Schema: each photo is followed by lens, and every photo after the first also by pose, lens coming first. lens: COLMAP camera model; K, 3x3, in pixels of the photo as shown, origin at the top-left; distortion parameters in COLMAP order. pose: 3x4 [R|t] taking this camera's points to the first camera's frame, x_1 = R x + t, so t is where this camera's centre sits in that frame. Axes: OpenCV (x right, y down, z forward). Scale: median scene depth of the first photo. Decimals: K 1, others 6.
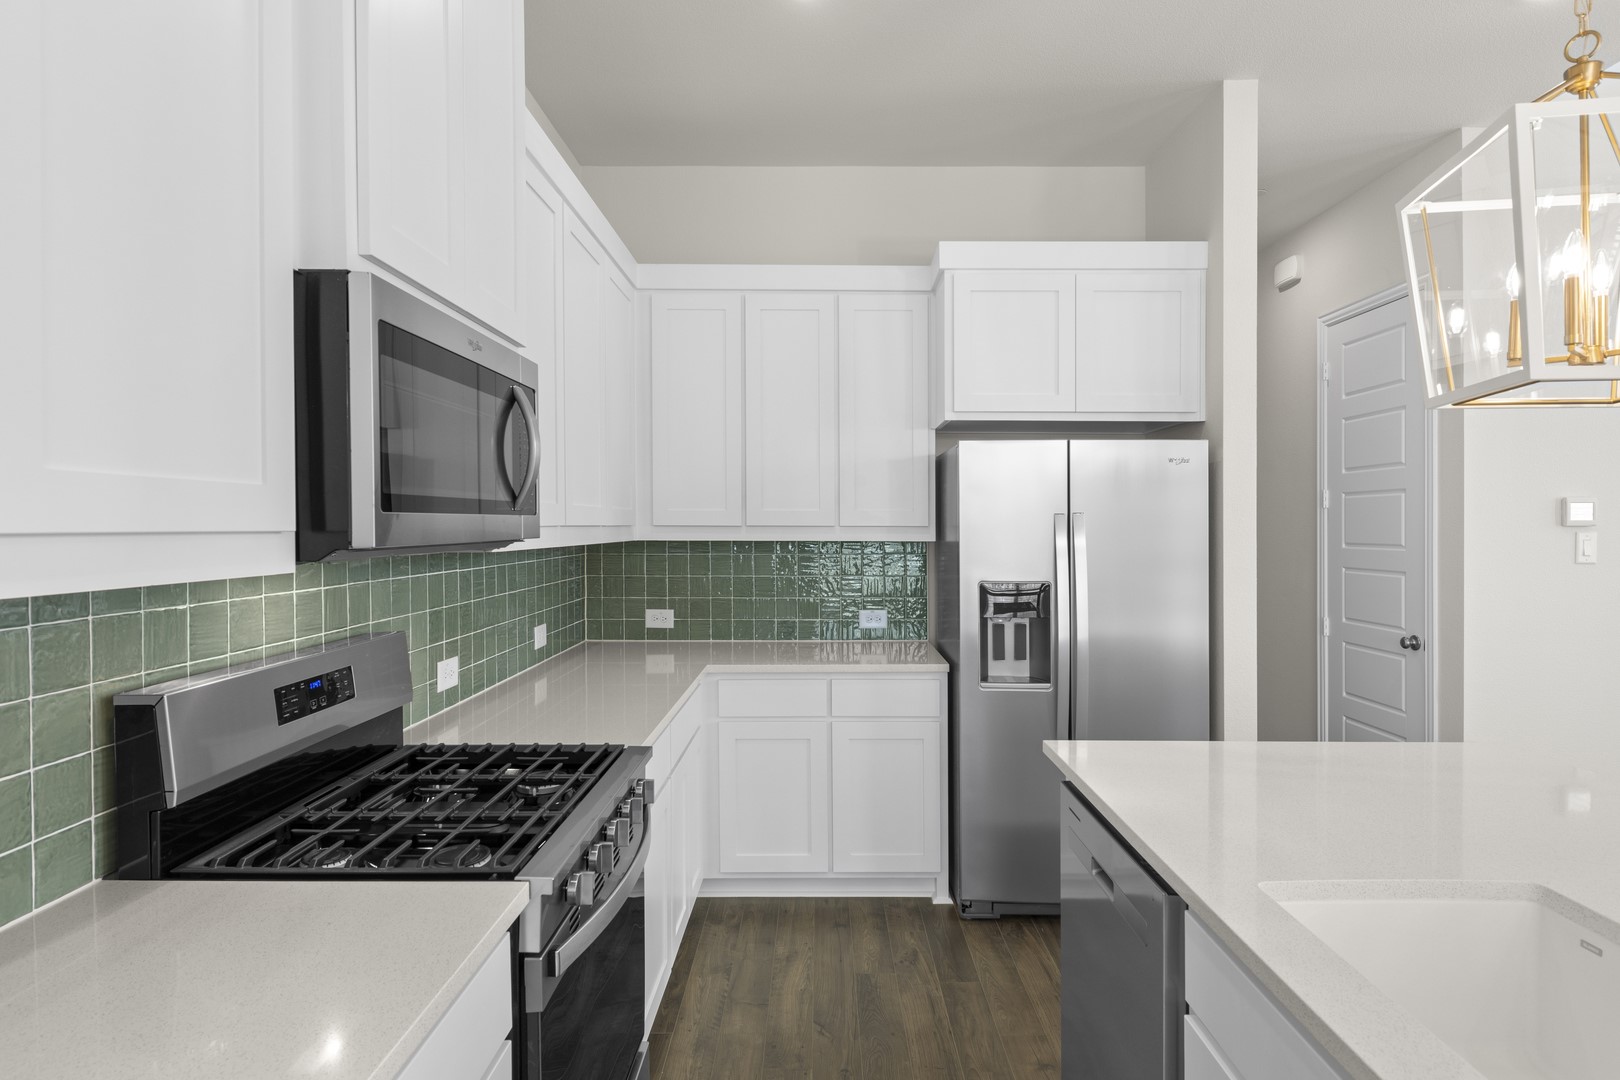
lens RADIAL K [[863.3, 0, 809.3], [0, 863.3, 536.2], [0, 0, 1]] dist [-0.005635, -0.000990]
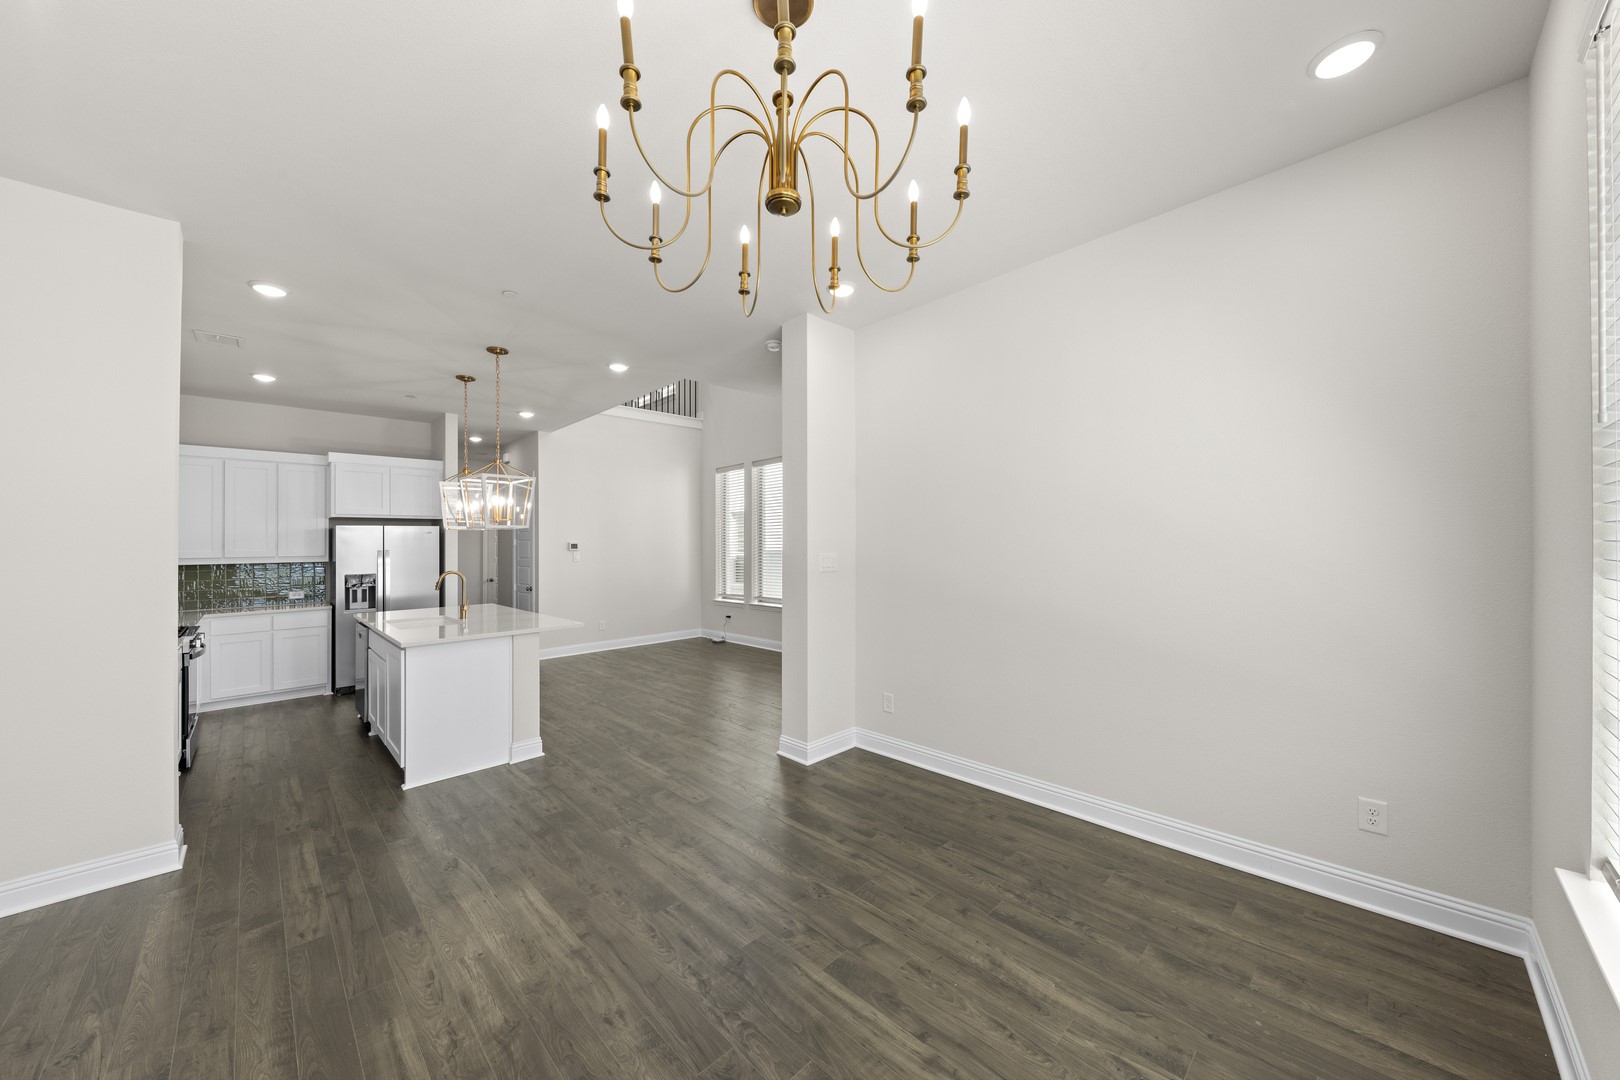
lens RADIAL K [[573.2, 0, 810.2], [0, 573.2, 531.5], [0, 0, 1]] dist [-0.000179, 0.000143]
pose [[0.707432, 0.008727, 0.706728, -0.052847], [0.023342, 0.999090, -0.035703, 0.012283], [-0.706396, 0.041754, 0.706584, -1.369720]]
